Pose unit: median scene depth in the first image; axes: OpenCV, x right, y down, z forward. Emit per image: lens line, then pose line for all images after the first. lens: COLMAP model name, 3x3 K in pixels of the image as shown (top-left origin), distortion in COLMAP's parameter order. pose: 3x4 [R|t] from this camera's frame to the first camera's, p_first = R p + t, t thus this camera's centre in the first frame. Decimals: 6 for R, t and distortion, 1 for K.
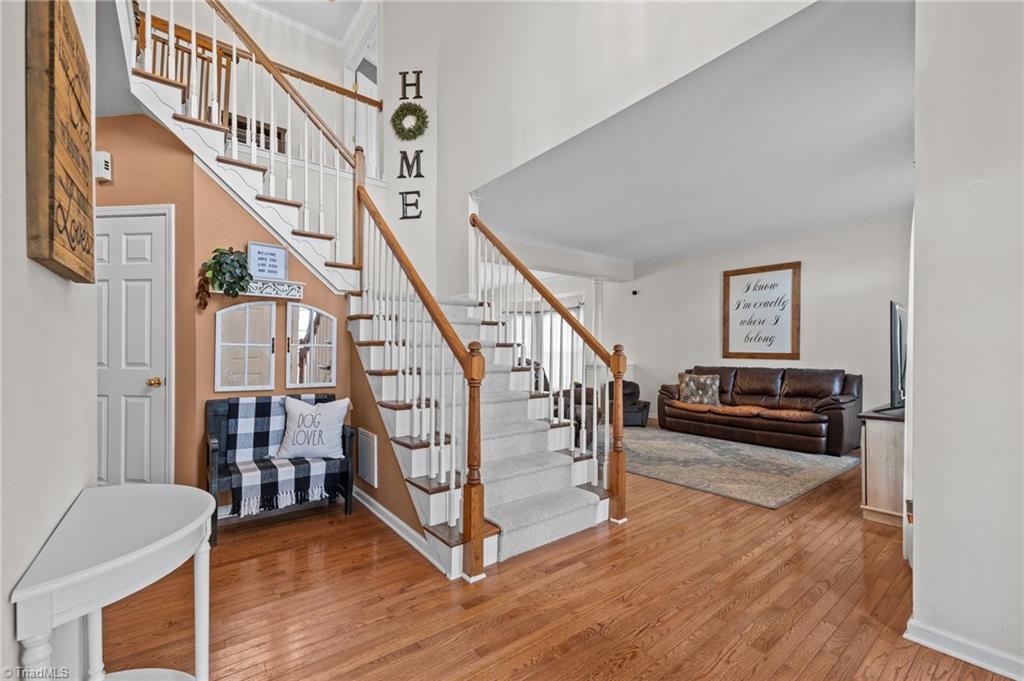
lens RADIAL K [[419.6, 0, 509.3], [0, 419.6, 350.6], [0, 0, 1]] dist [0.001335, 0.000224]
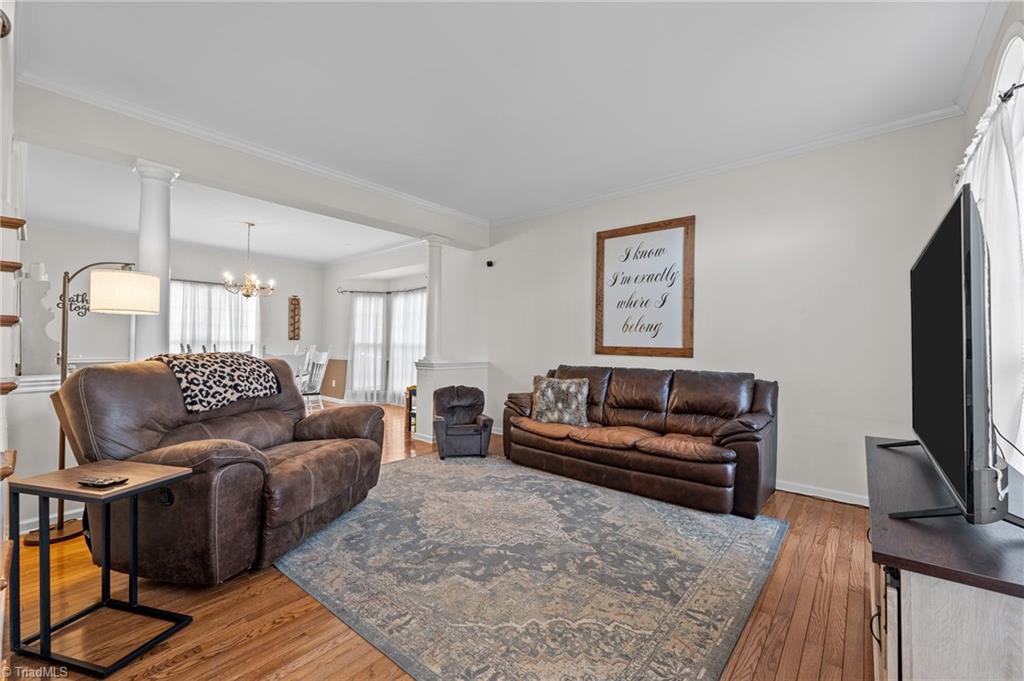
lens RADIAL K [[419.6, 0, 508.7], [0, 419.6, 337.1], [0, 0, 1]] dist [0.001335, 0.000224]
pose [[0.980339, 0.012744, 0.196909, 0.248804], [-0.009421, 0.999797, -0.017805, 0.003177], [-0.197096, 0.015600, 0.980260, 0.369049]]
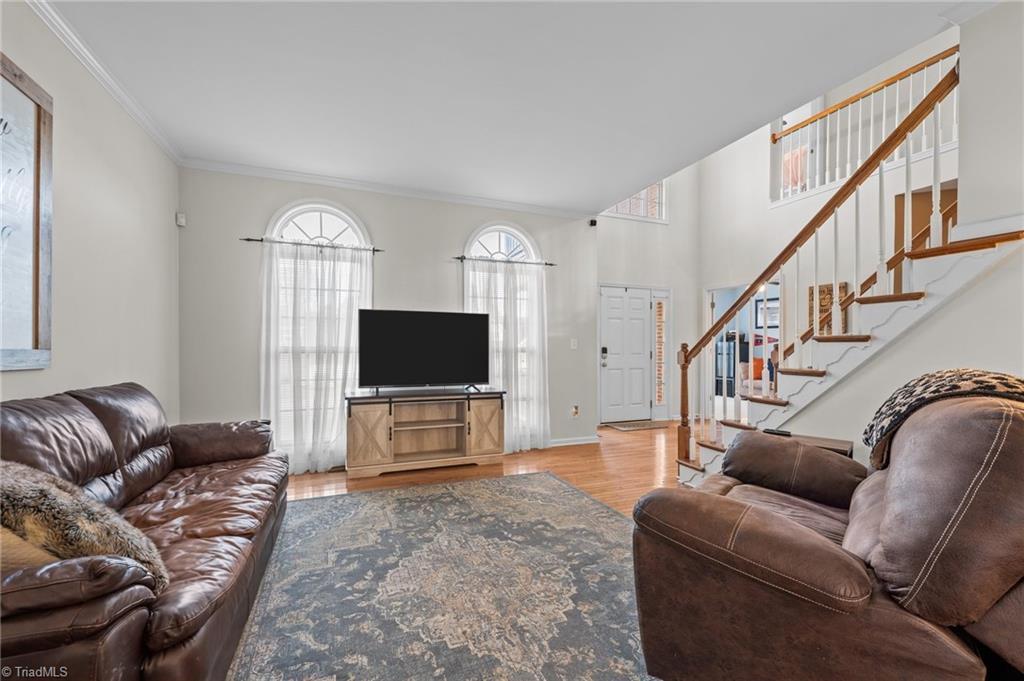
lens RADIAL K [[419.6, 0, 512.8], [0, 419.6, 346.3], [0, 0, 1]] dist [0.001335, 0.000224]
pose [[-0.960419, -0.001663, 0.278554, 0.198411], [-0.003578, 0.999973, -0.006368, 0.003652], [-0.278536, -0.007112, -0.960399, 1.179839]]
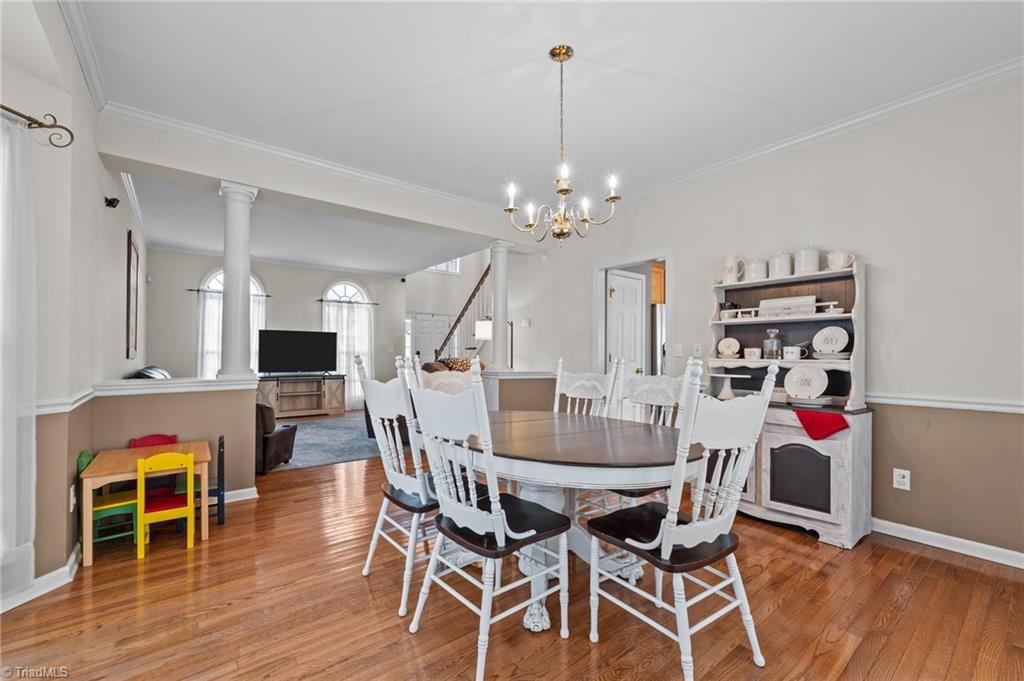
lens RADIAL K [[419.6, 0, 512.8], [0, 419.6, 344.5], [0, 0, 1]] dist [0.001335, 0.000224]
pose [[-0.999960, -0.006471, -0.006234, -0.103849], [-0.006350, 0.999793, -0.019320, 0.002764], [0.006358, -0.019280, -0.999794, 1.816073]]
